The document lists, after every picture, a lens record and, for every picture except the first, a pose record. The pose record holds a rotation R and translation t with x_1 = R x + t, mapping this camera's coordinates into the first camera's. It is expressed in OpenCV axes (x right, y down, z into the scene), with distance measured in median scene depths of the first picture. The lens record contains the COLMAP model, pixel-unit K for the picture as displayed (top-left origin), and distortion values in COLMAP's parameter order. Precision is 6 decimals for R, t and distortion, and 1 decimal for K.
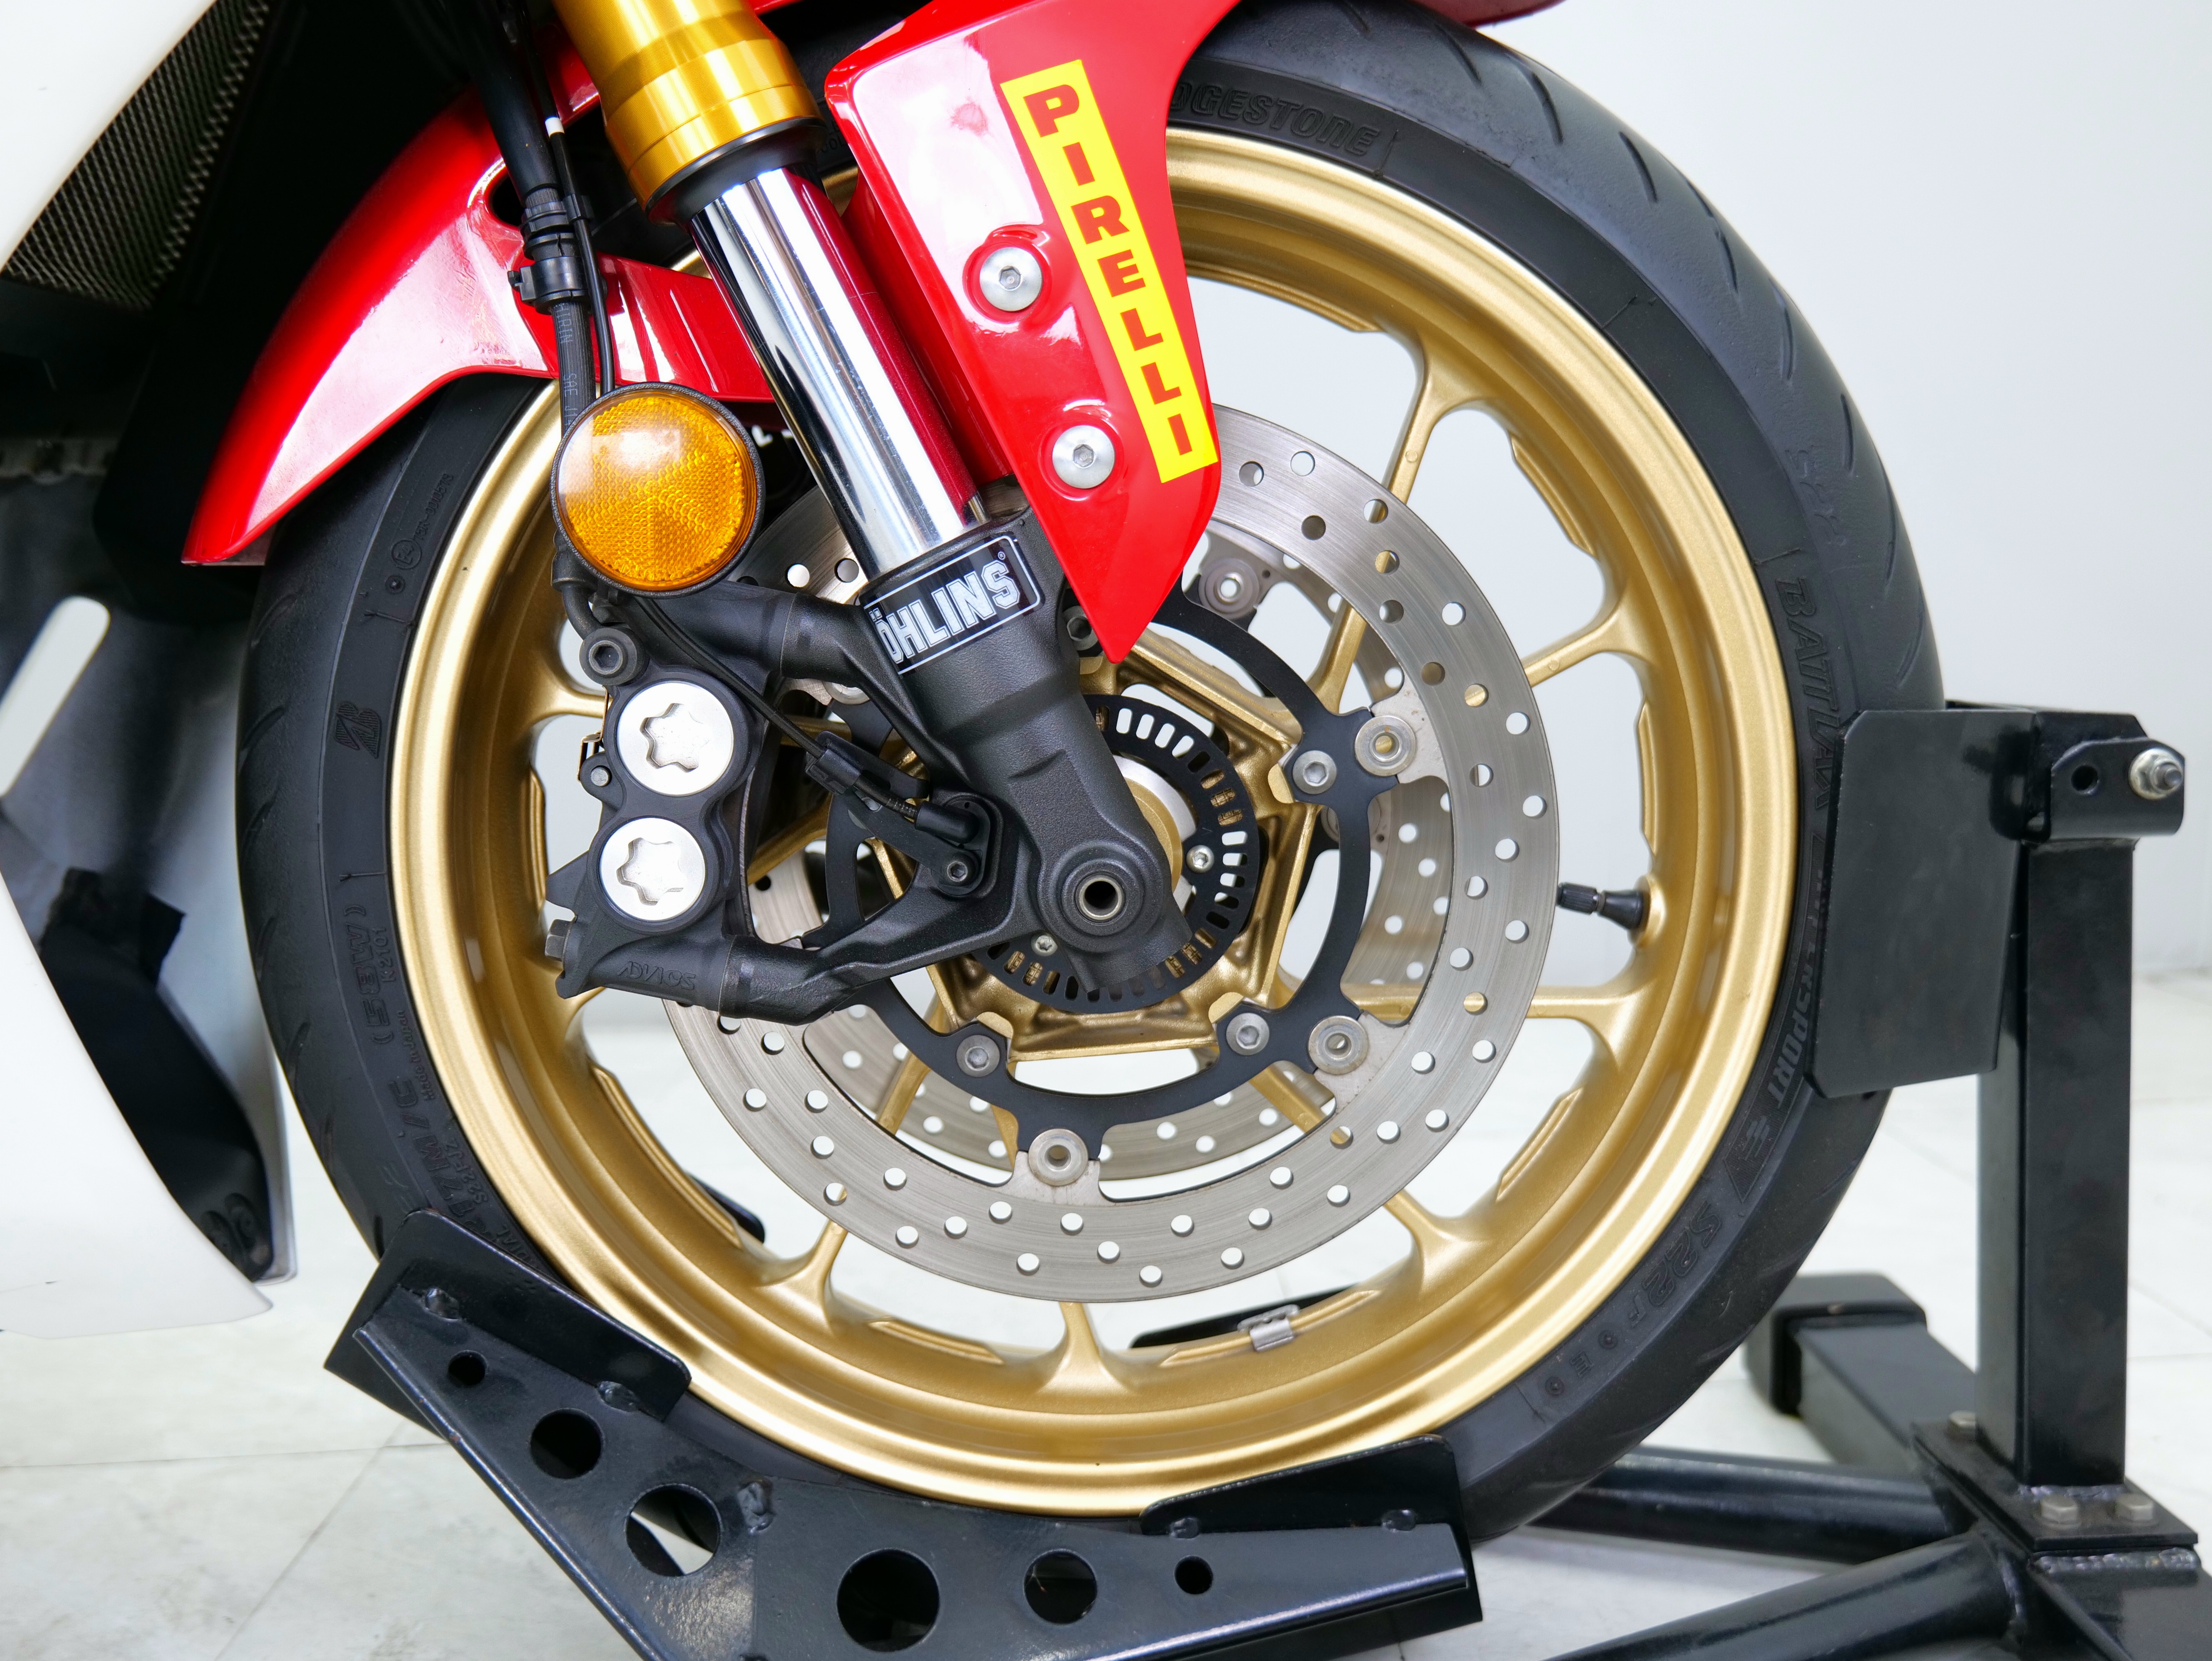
lens RADIAL K [[1913.6, 0, 1112.2], [0, 1913.6, 820.8], [0, 0, 1]] dist [-0.005401, -0.010160]
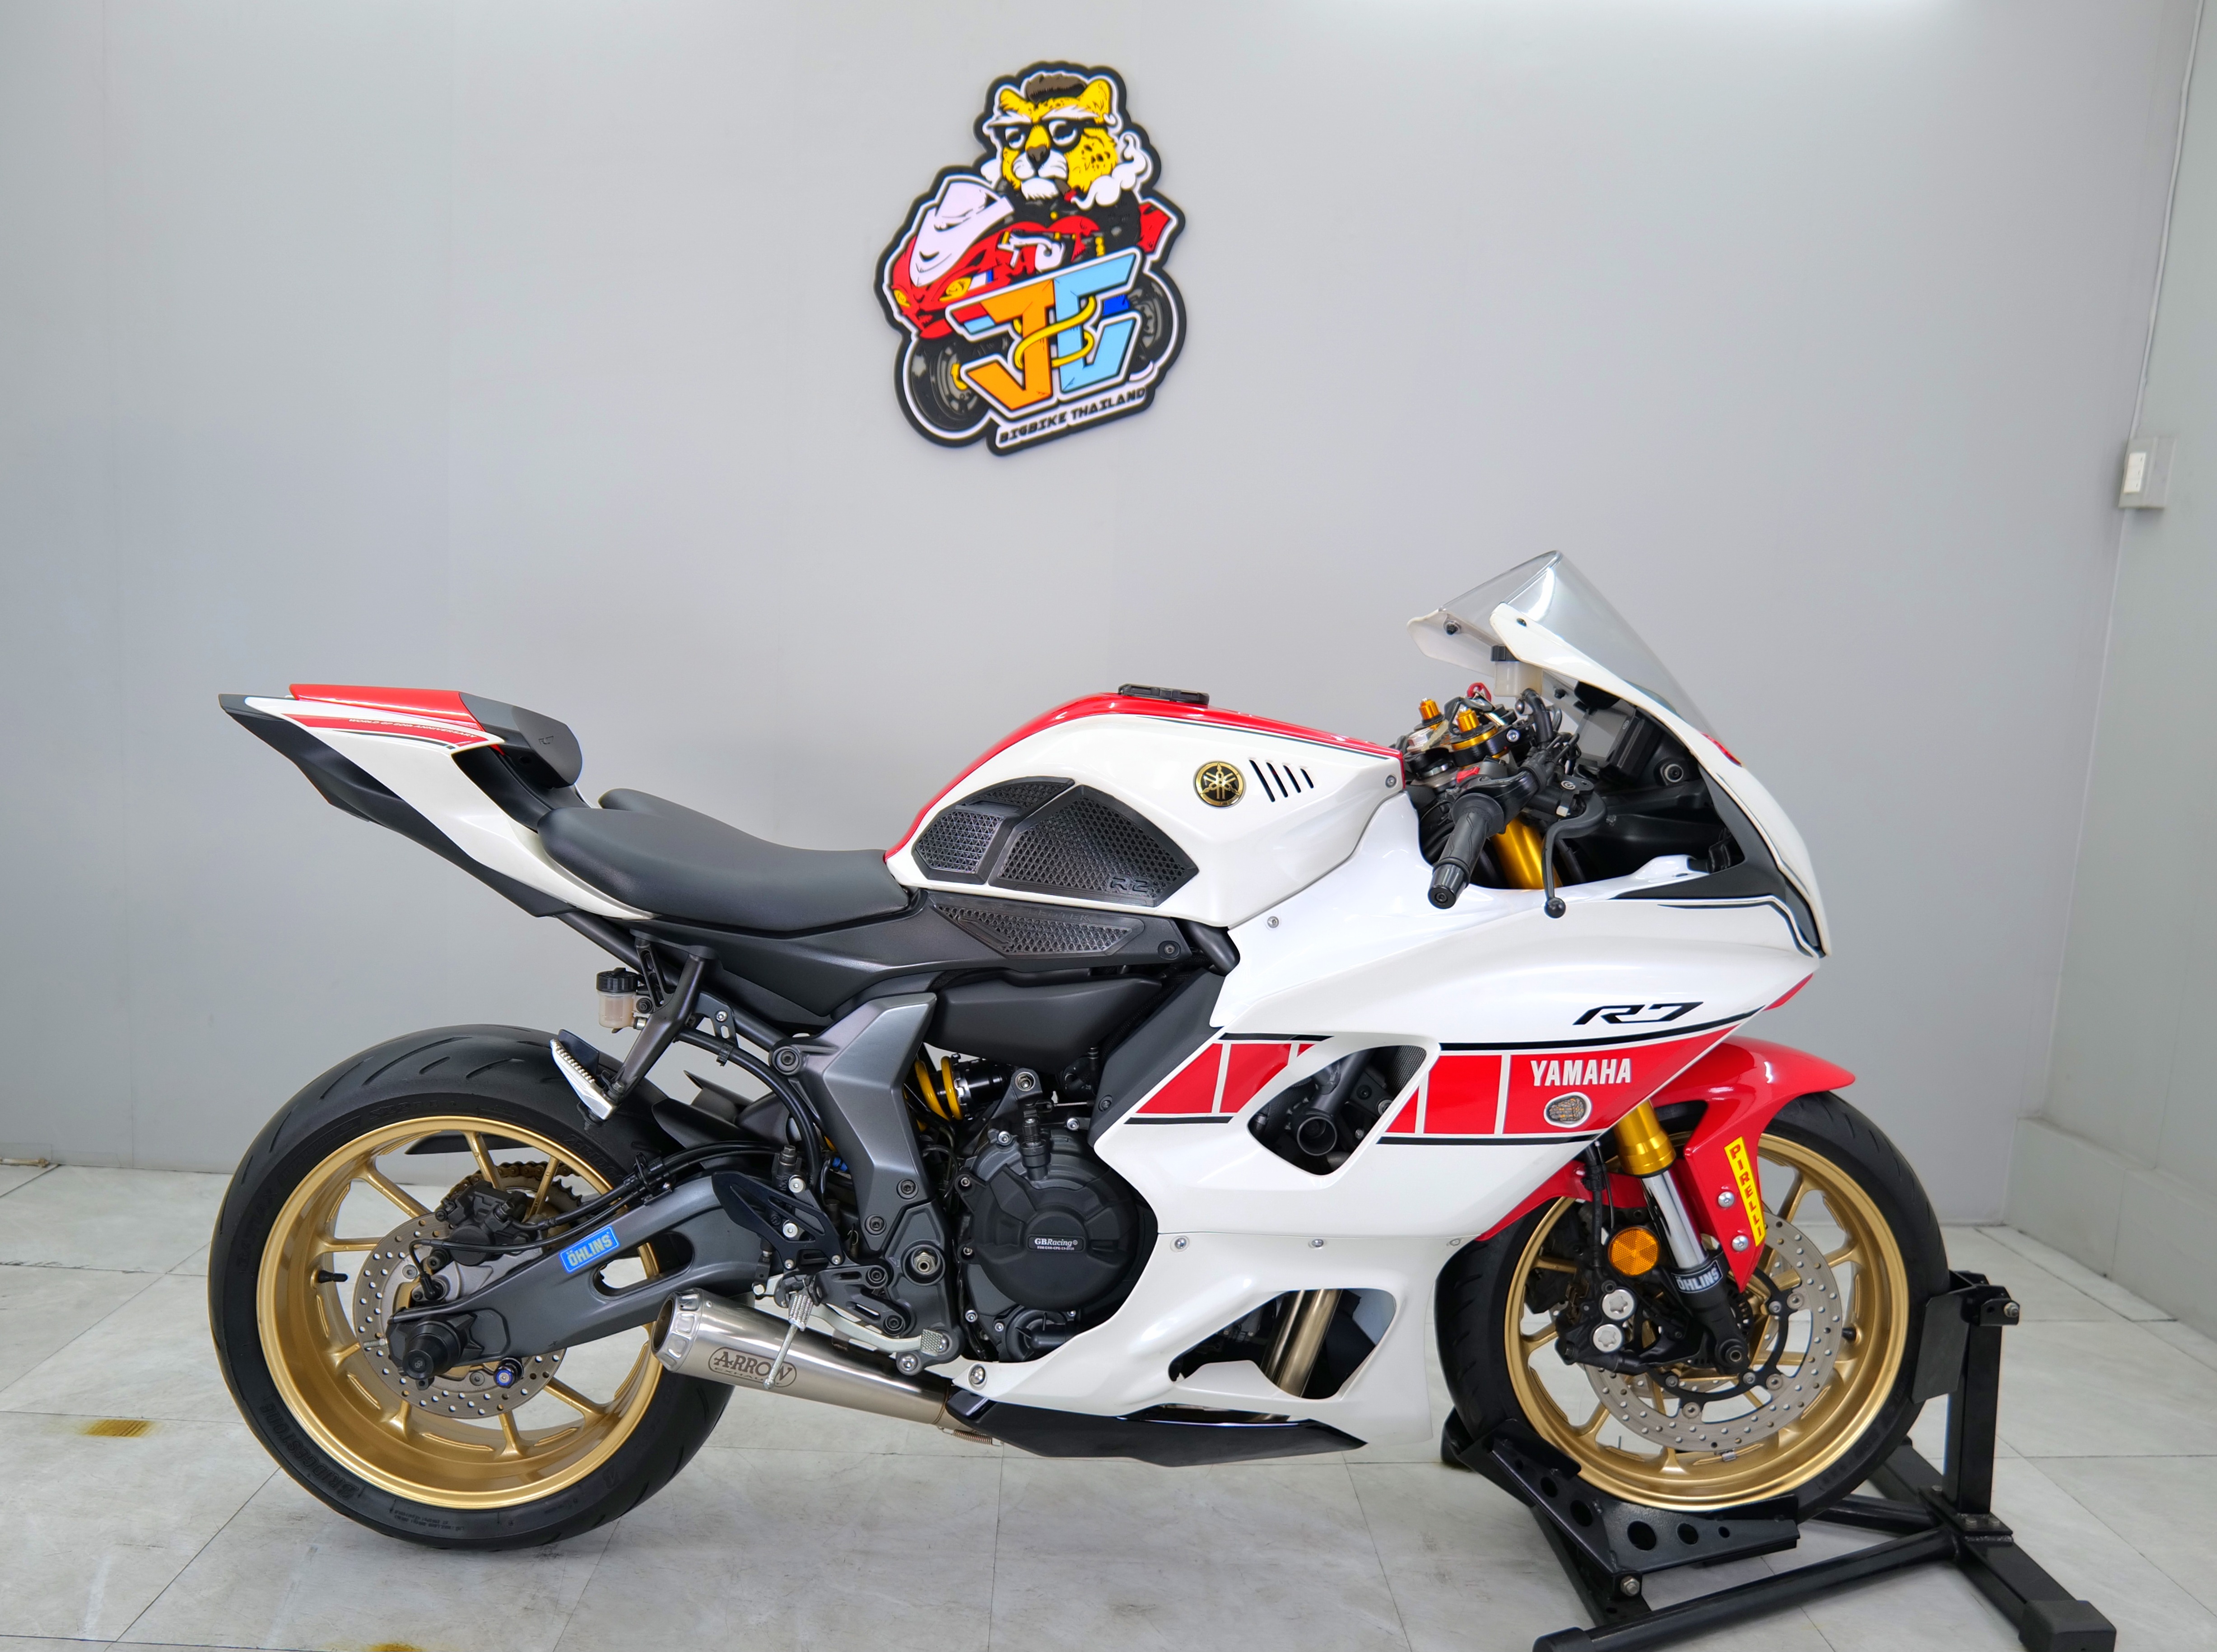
lens RADIAL K [[1631.0, 0, 1107.4], [0, 1631.0, 836.2], [0, 0, 1]] dist [-0.007957, -0.003373]
pose [[0.998972, 0.044643, 0.007856, -1.146145], [-0.044634, 0.999003, -0.001329, -0.805224], [-0.007908, 0.000977, 0.999968, -1.924172]]
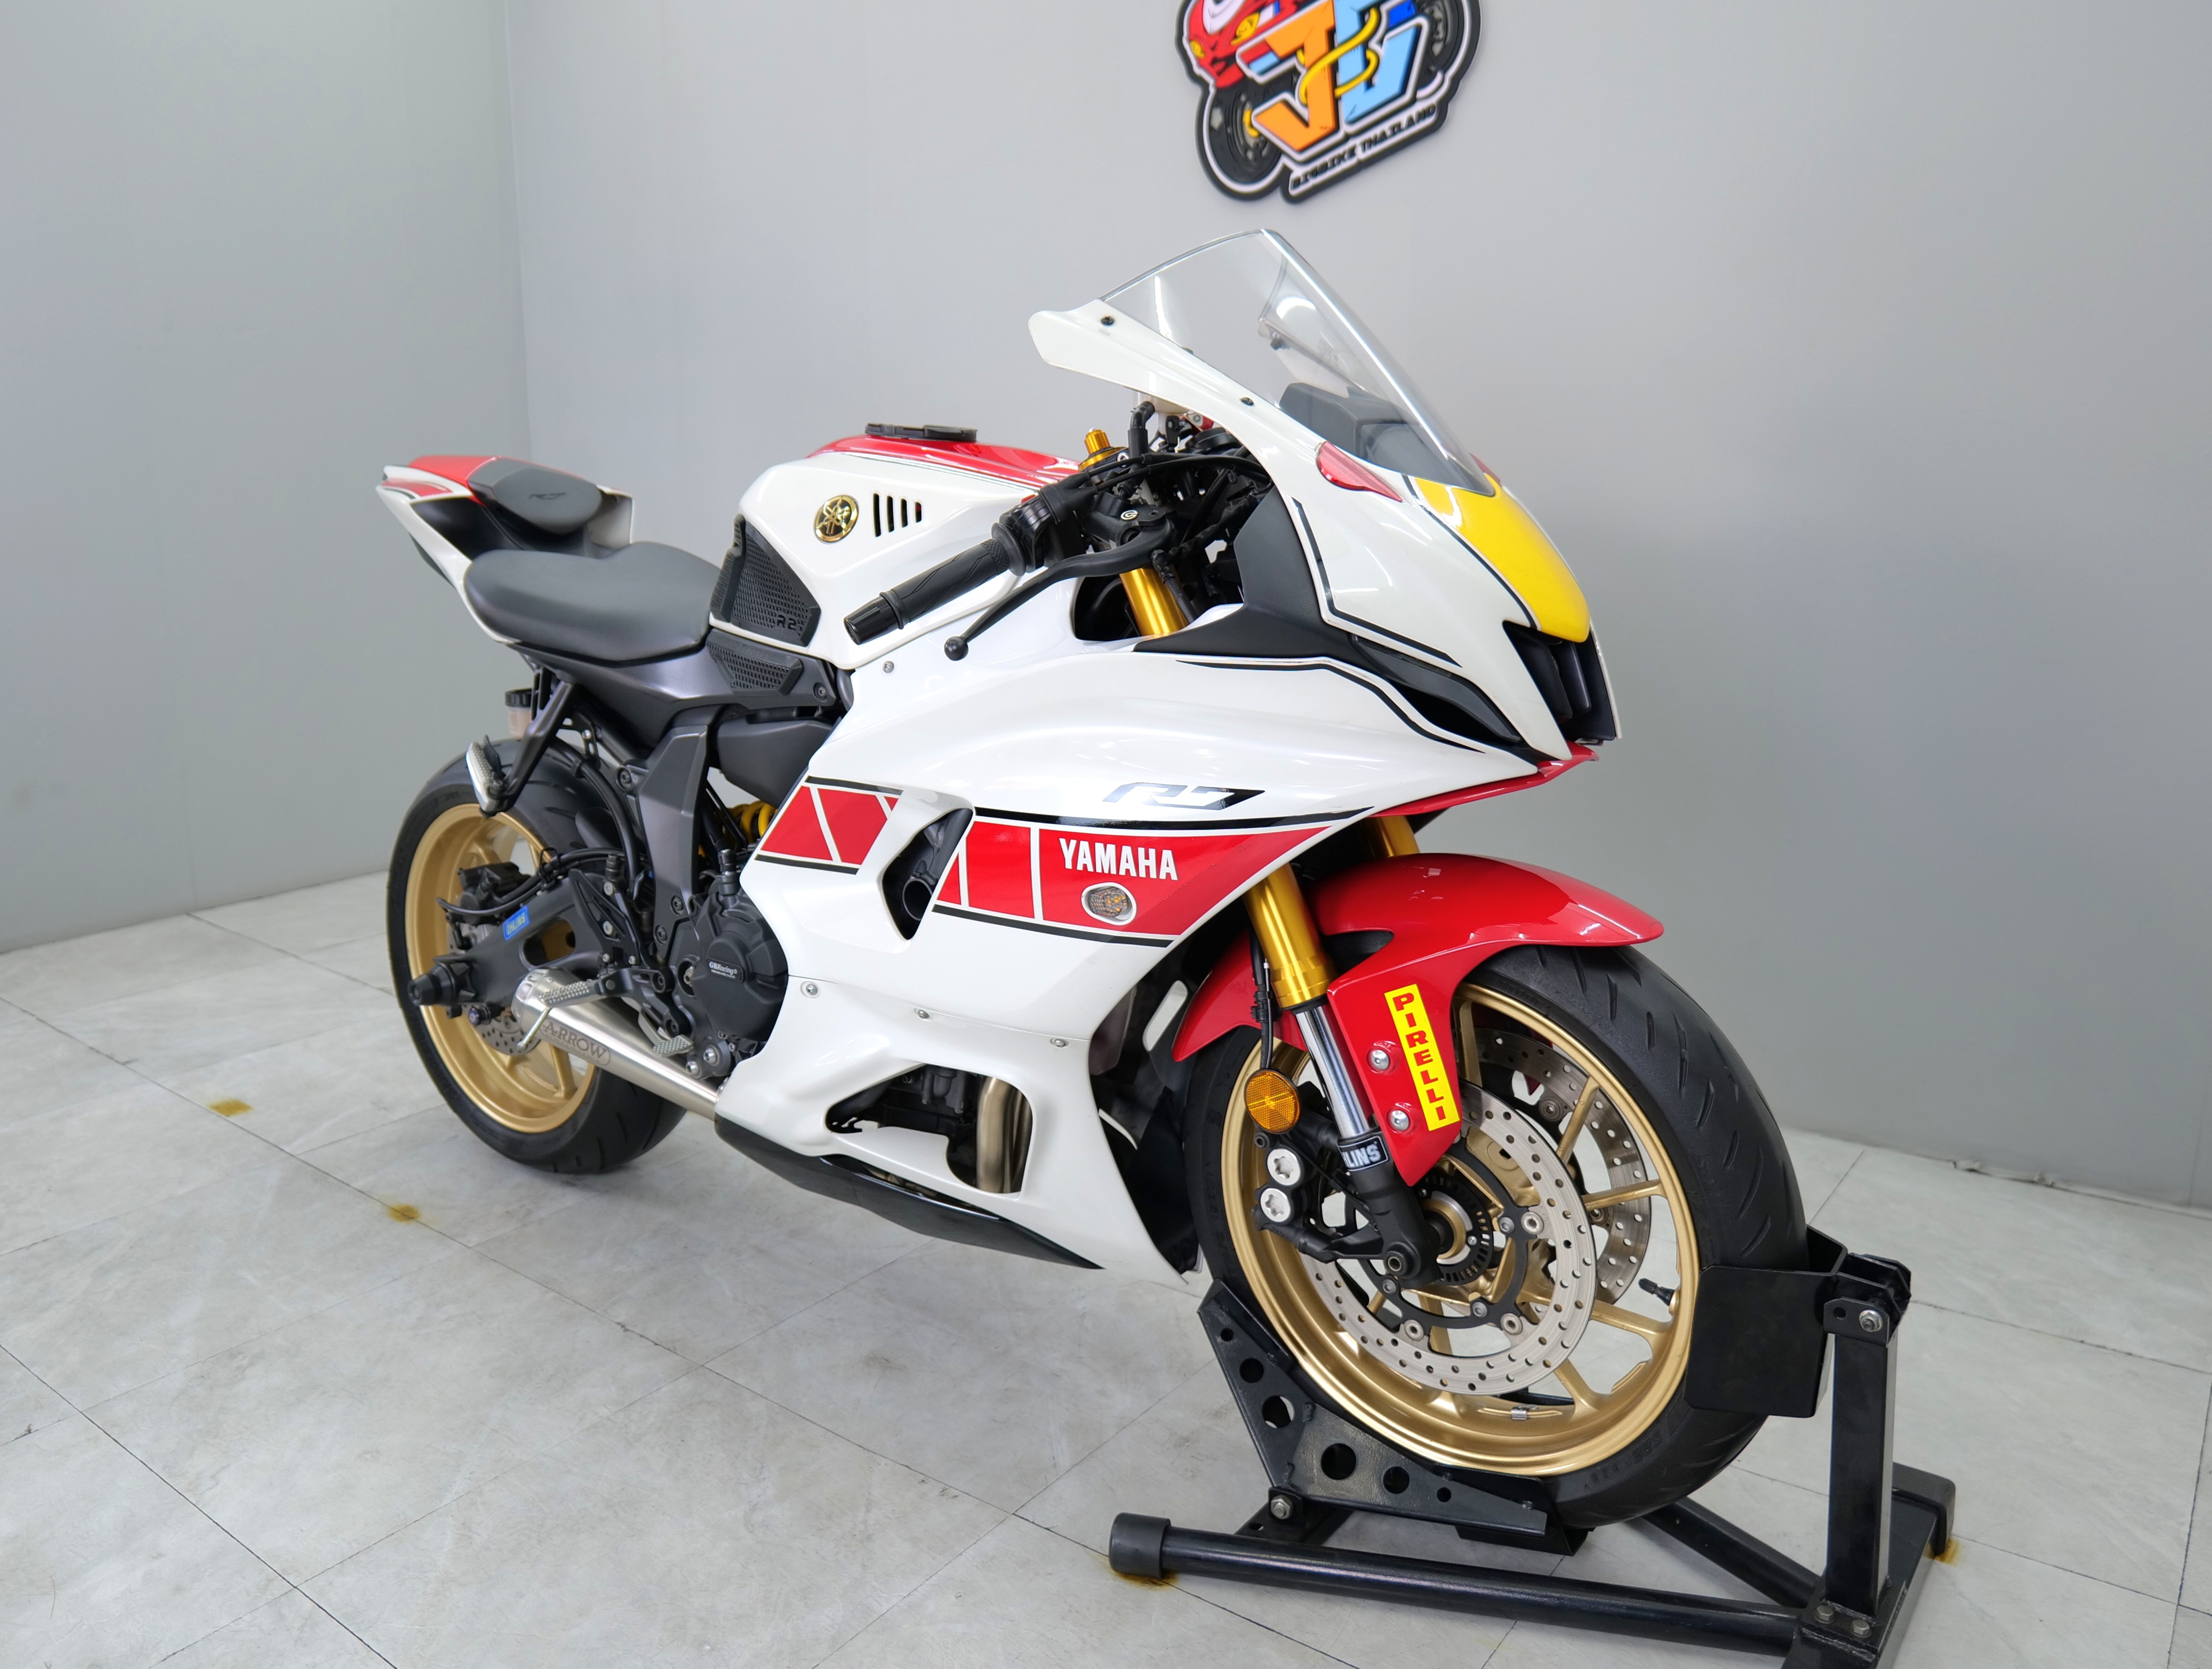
lens RADIAL K [[1692.1, 0, 1114.1], [0, 1692.1, 769.5], [0, 0, 1]] dist [-0.000578, -0.083714]
pose [[0.789082, 0.122479, -0.601953, 0.972640], [-0.079994, 0.992065, 0.096993, -0.804557], [0.609056, -0.028383, 0.792619, -1.126263]]
